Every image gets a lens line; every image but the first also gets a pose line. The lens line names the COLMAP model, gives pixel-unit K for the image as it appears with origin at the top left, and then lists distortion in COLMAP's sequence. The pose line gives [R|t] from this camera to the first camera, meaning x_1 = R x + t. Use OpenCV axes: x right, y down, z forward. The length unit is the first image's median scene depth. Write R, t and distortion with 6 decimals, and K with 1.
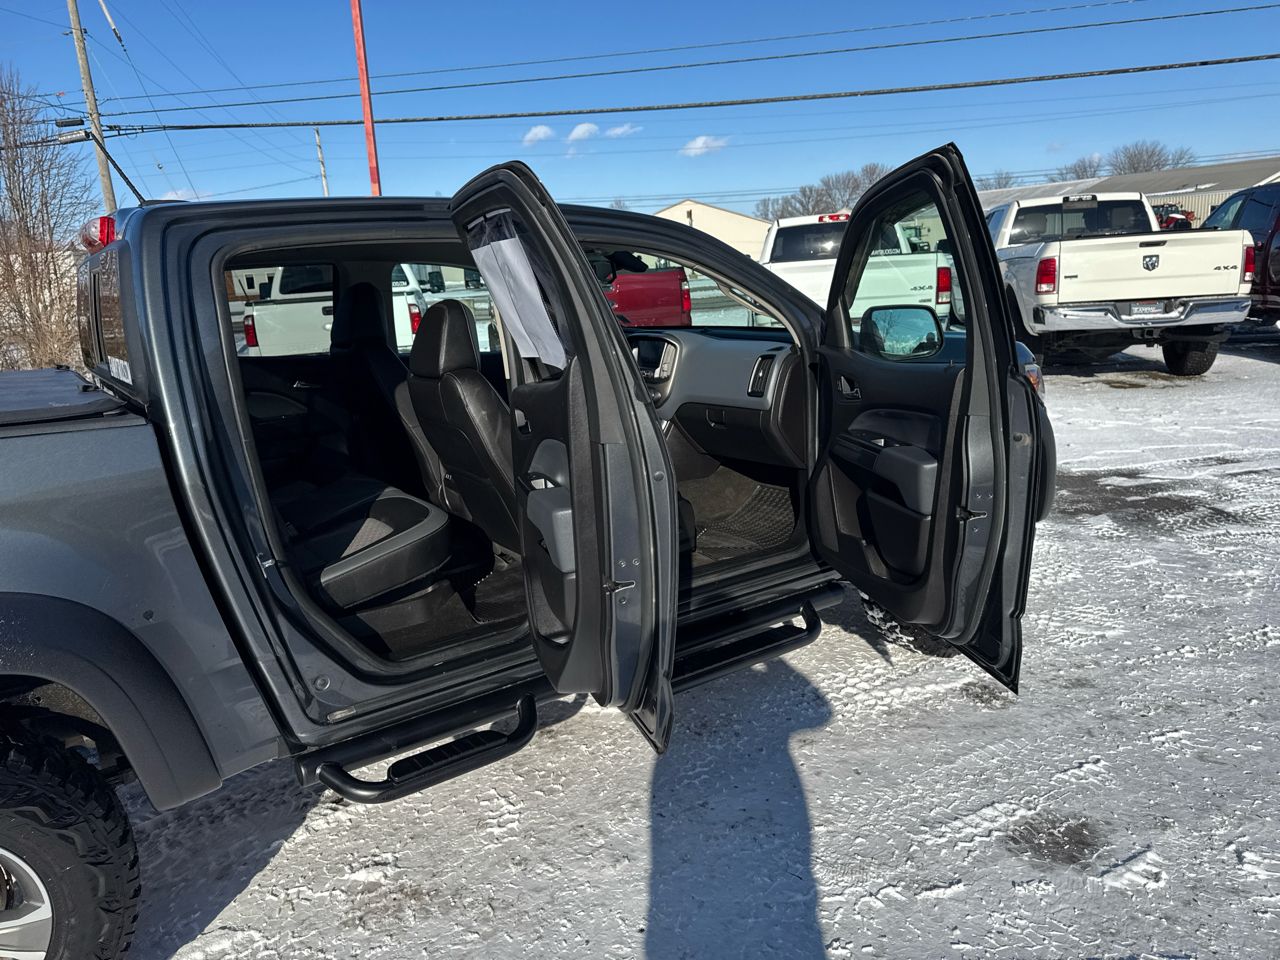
lens RADIAL K [[907.5, 0, 652.8], [0, 907.5, 474.0], [0, 0, 1]] dist [0.026116, -0.026877]
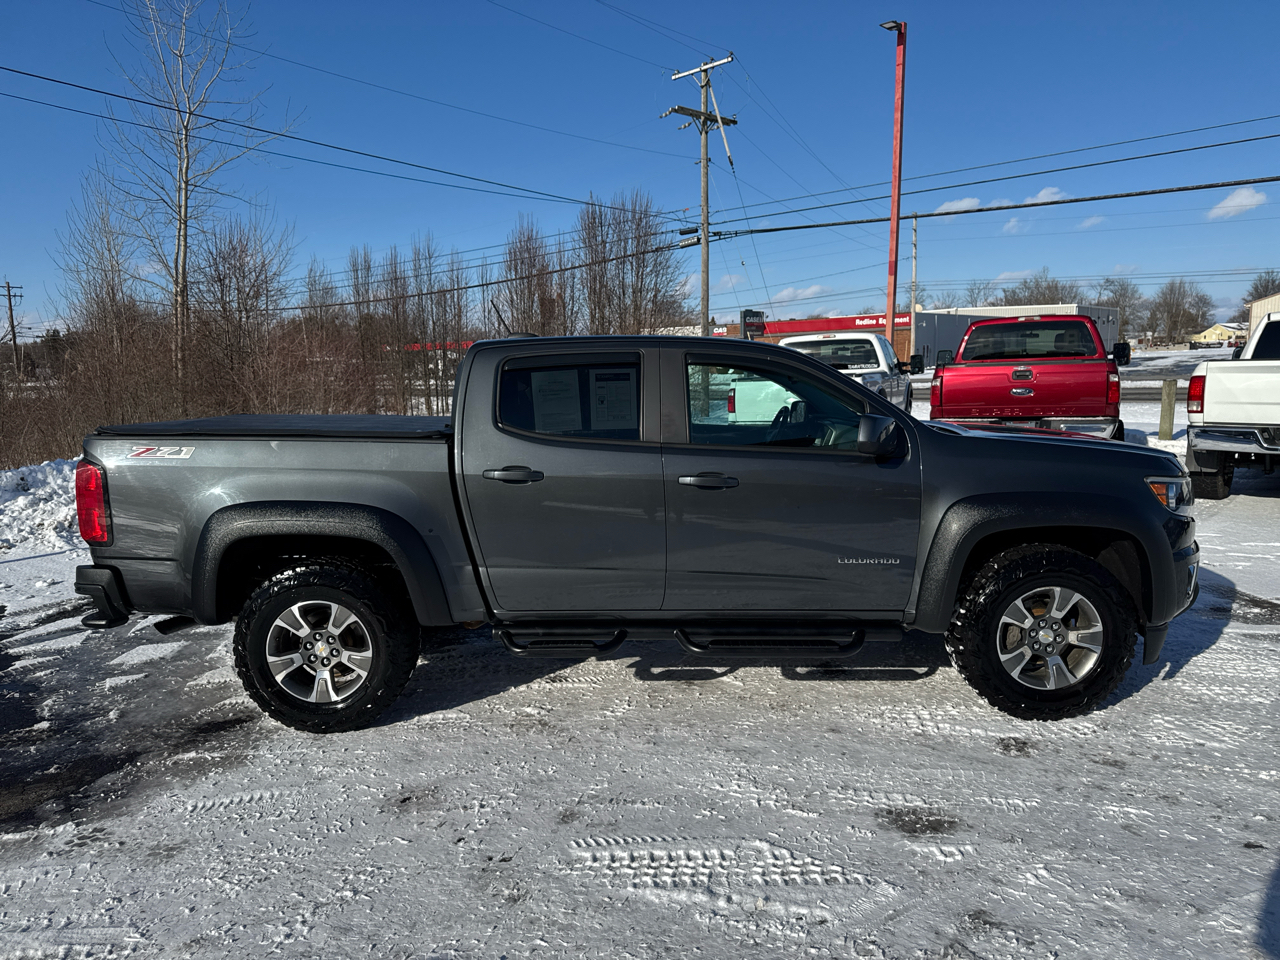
lens RADIAL K [[907.5, 0, 642.4], [0, 907.5, 489.8], [0, 0, 1]] dist [0.026116, -0.026877]
pose [[0.802774, 0.119967, -0.584091, 0.212289], [-0.156123, 0.987668, -0.011718, 0.001848], [0.575482, 0.100597, 0.811604, -0.087114]]
